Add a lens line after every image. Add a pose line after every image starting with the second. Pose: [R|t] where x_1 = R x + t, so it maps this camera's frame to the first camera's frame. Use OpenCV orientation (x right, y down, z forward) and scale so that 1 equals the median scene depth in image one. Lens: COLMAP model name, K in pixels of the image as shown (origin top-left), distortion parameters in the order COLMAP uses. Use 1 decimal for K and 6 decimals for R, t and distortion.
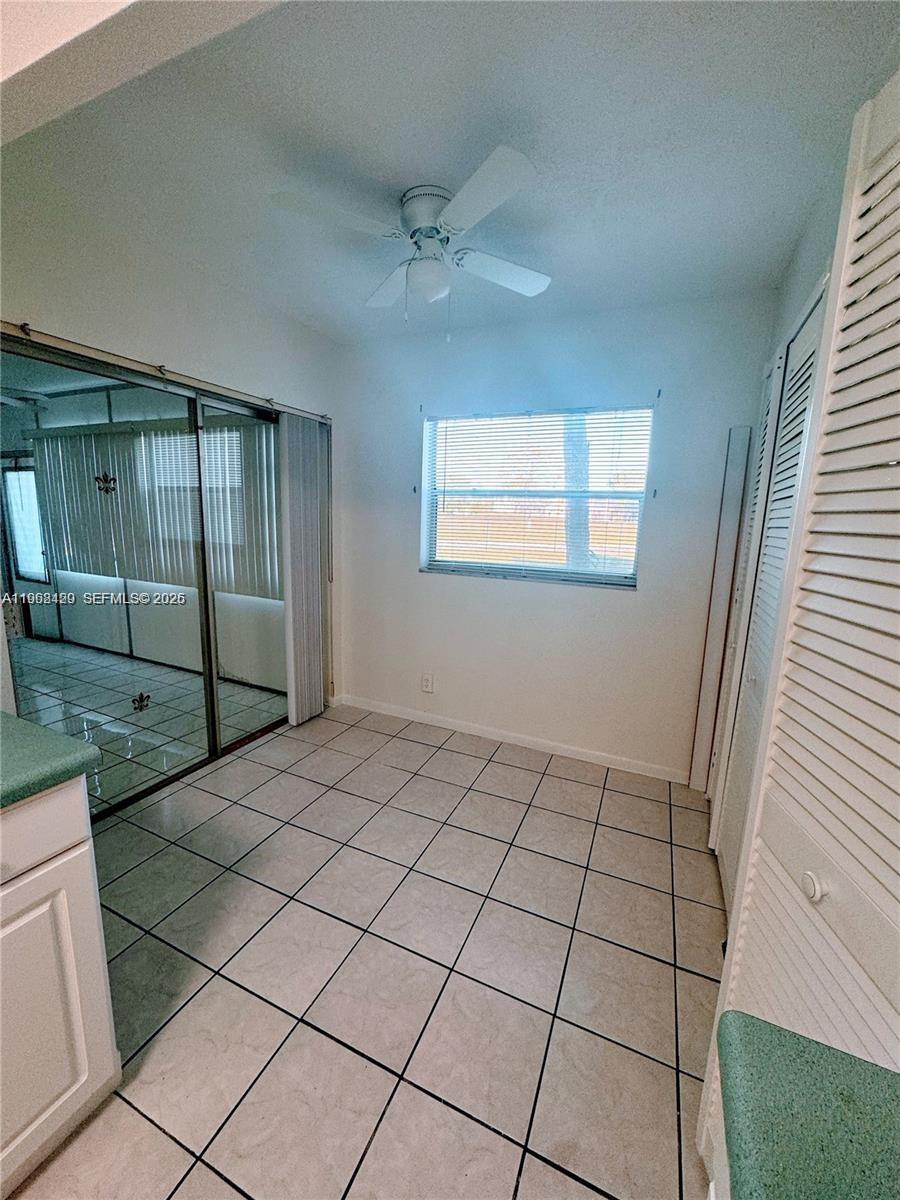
lens RADIAL K [[474.9, 0, 450.0], [0, 474.9, 600.0], [0, 0, 1]] dist [-0.025418, -0.000001]
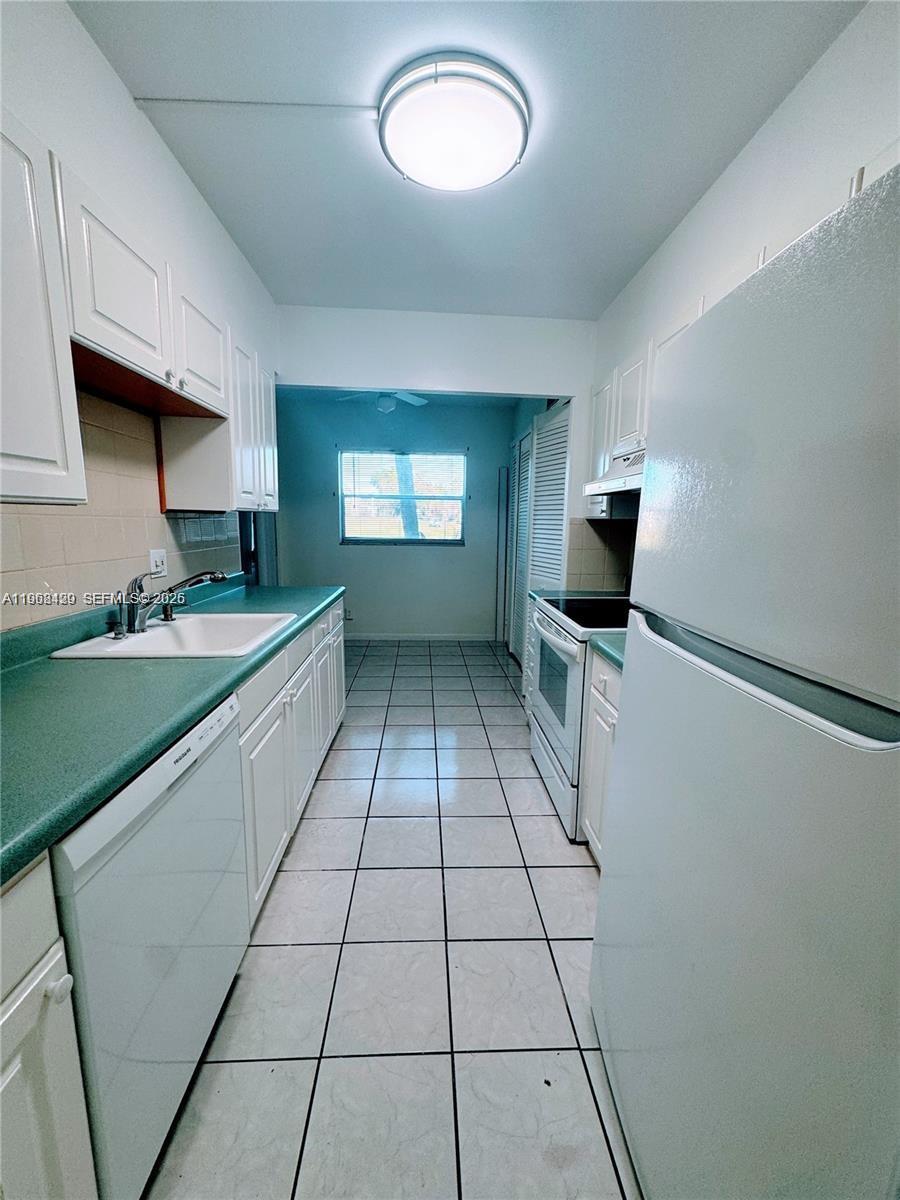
lens RADIAL K [[476.5, 0, 450.0], [0, 476.5, 600.0], [0, 0, 1]] dist [0.000143, -0.000025]
pose [[0.898700, -0.101527, 0.426650, -0.513918], [0.089129, 0.994815, 0.048986, 0.095765], [-0.429411, -0.005997, 0.903089, -0.746639]]
